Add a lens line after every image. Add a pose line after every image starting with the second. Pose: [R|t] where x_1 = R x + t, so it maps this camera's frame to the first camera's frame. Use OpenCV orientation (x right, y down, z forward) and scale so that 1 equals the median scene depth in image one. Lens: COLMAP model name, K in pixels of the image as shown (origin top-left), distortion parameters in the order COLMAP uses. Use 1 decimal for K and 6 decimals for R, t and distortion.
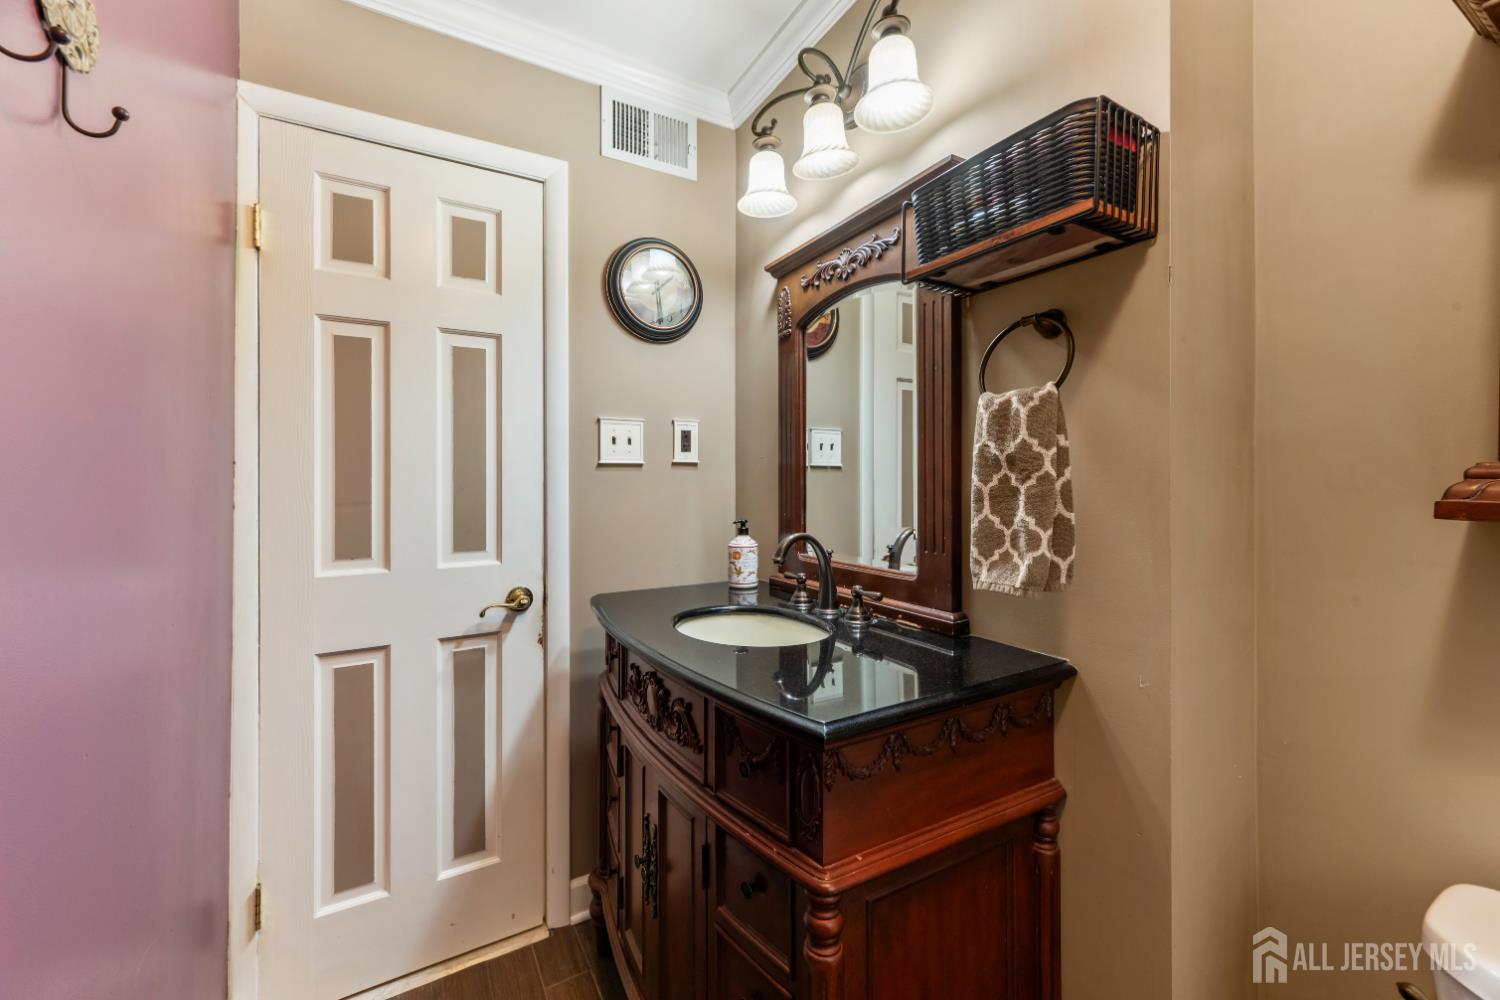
lens RADIAL K [[602.8, 0, 750.2], [0, 602.8, 493.8], [0, 0, 1]] dist [0.004160, 0.000000]
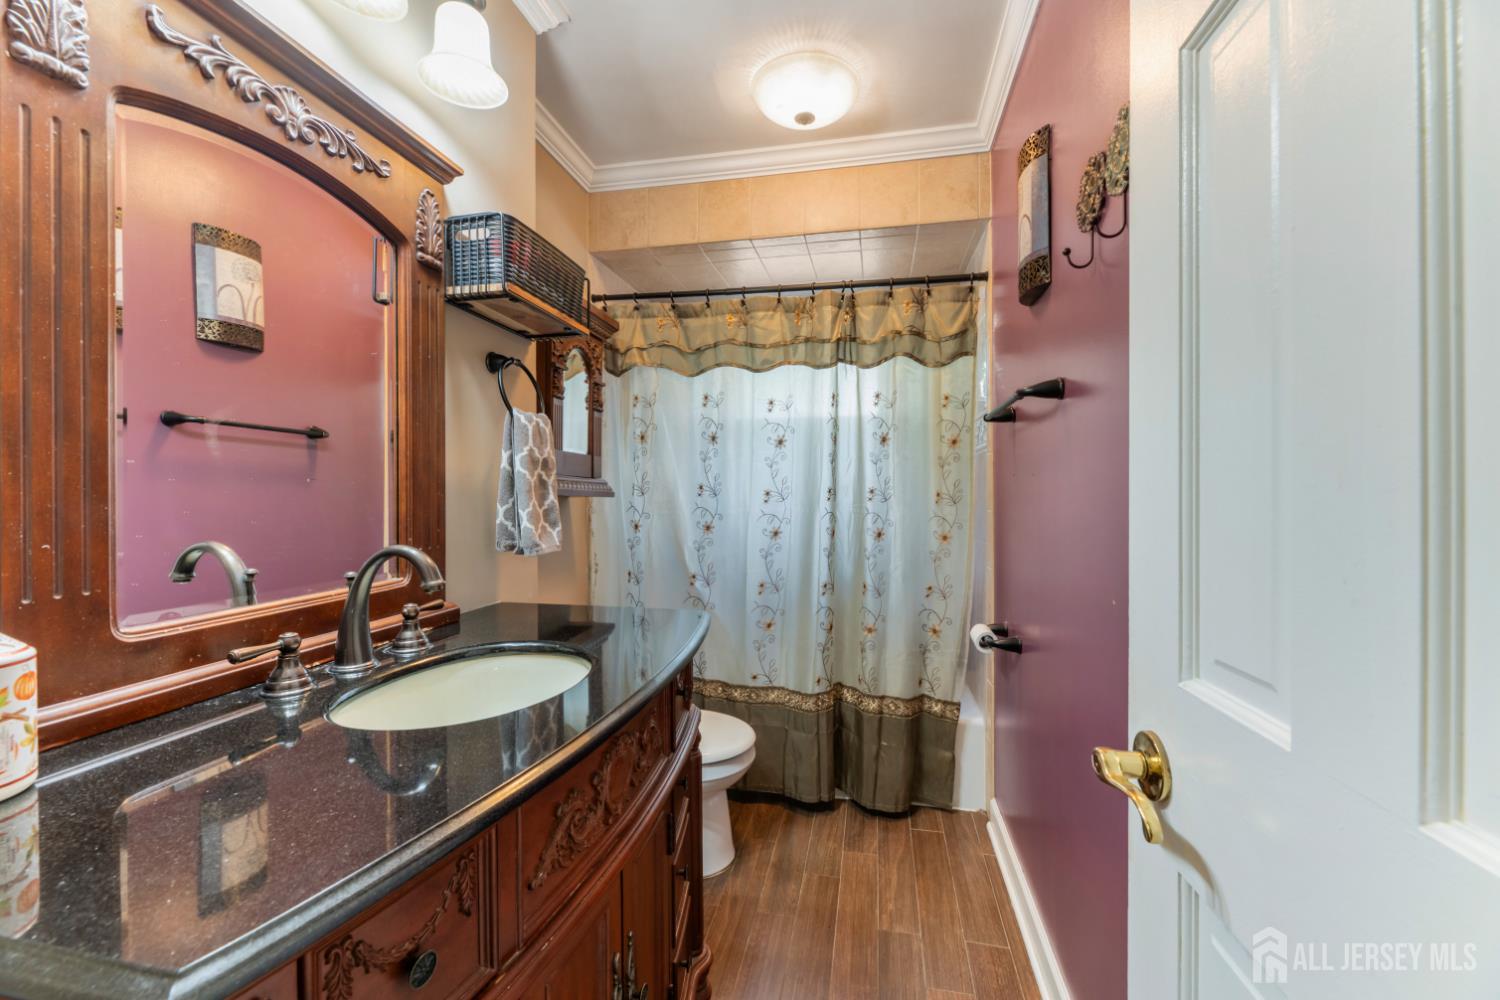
lens RADIAL K [[602.8, 0, 750.9], [0, 602.8, 492.1], [0, 0, 1]] dist [0.004160, 0.000000]
pose [[-0.743882, -0.003987, 0.668299, -0.631040], [0.007415, 0.999871, 0.014218, -0.000846], [-0.668270, 0.015532, -0.743757, 1.203484]]
